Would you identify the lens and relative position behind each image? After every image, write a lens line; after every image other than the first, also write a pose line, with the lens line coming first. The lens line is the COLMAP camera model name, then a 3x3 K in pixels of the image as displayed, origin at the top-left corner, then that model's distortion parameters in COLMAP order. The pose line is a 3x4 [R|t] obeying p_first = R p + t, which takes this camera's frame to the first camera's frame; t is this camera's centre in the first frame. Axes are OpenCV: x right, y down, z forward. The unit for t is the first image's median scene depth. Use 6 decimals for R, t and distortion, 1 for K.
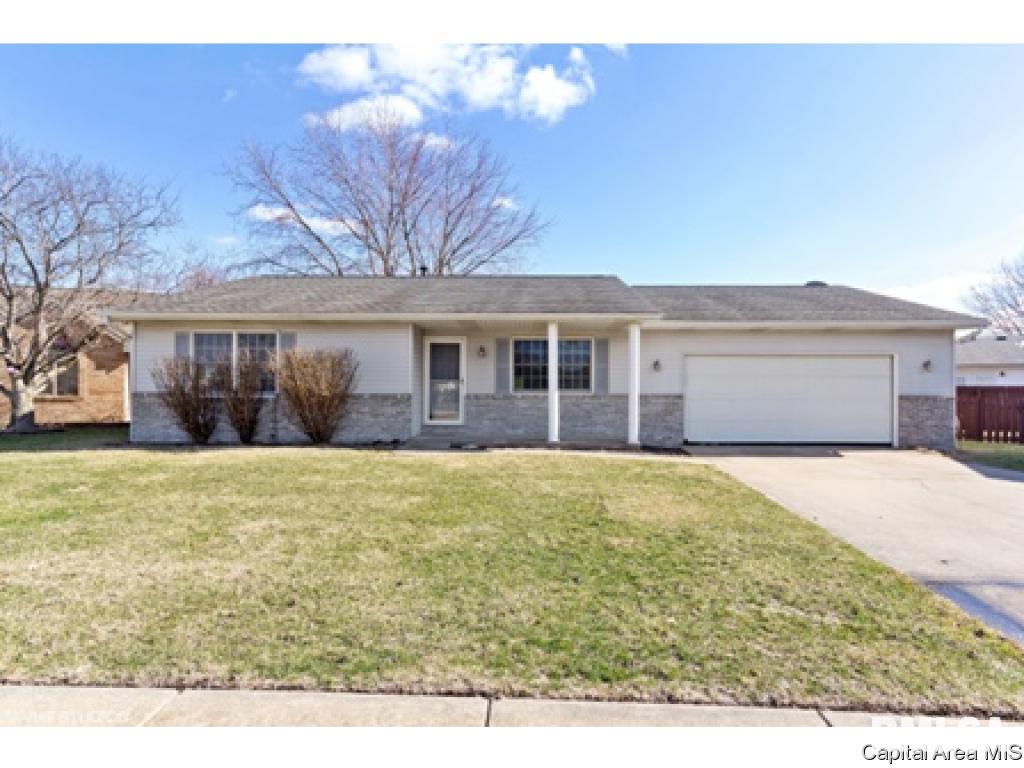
lens RADIAL K [[530.2, 0, 515.9], [0, 530.2, 385.2], [0, 0, 1]] dist [0.005944, 0.002537]
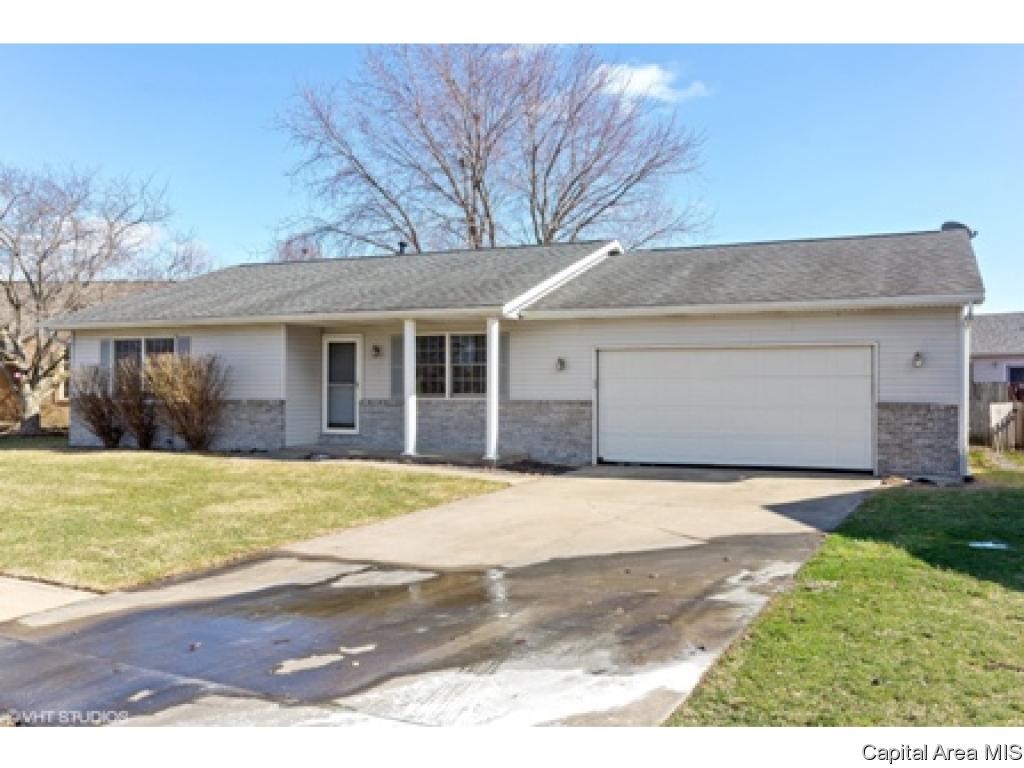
lens RADIAL K [[868.4, 0, 518.2], [0, 868.4, 373.9], [0, 0, 1]] dist [-0.002628, -0.019874]
pose [[0.926061, -0.009738, -0.377248, 0.703969], [0.007341, 0.999943, -0.007791, -0.012741], [0.377302, 0.004446, 0.926080, -0.240857]]
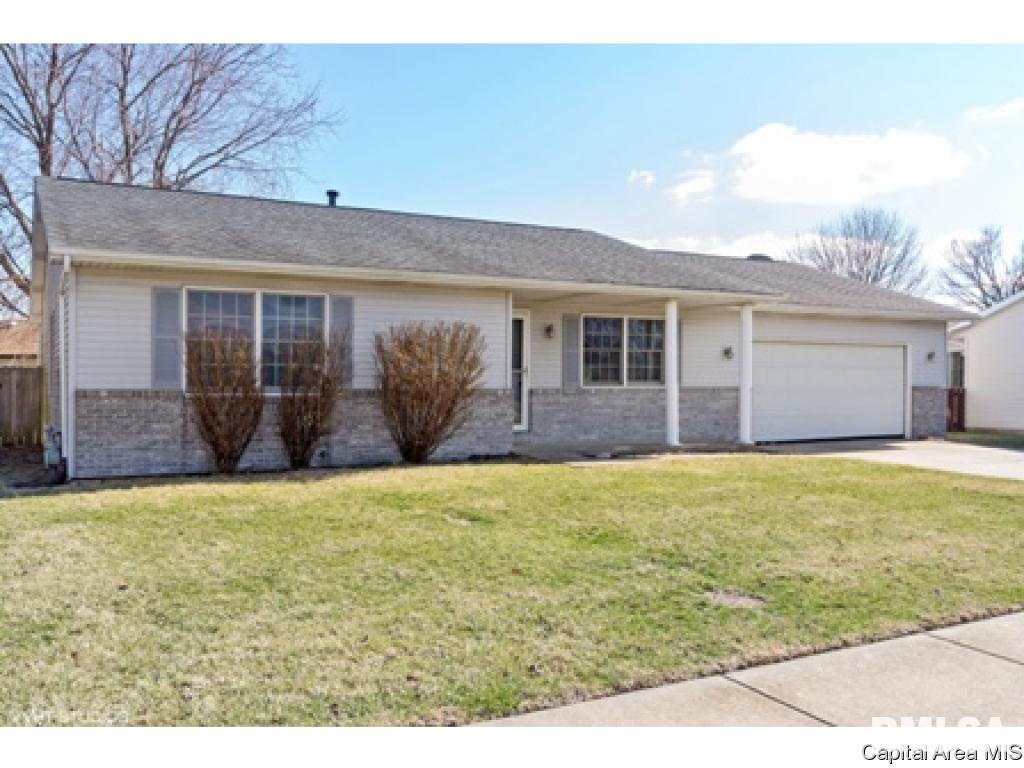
lens RADIAL K [[868.4, 0, 517.9], [0, 868.4, 390.4], [0, 0, 1]] dist [-0.002628, -0.019874]
pose [[0.863067, -0.008899, 0.505011, -0.730035], [-0.000655, 0.999824, 0.018738, -0.003007], [-0.505089, -0.016504, 0.862909, -0.029235]]
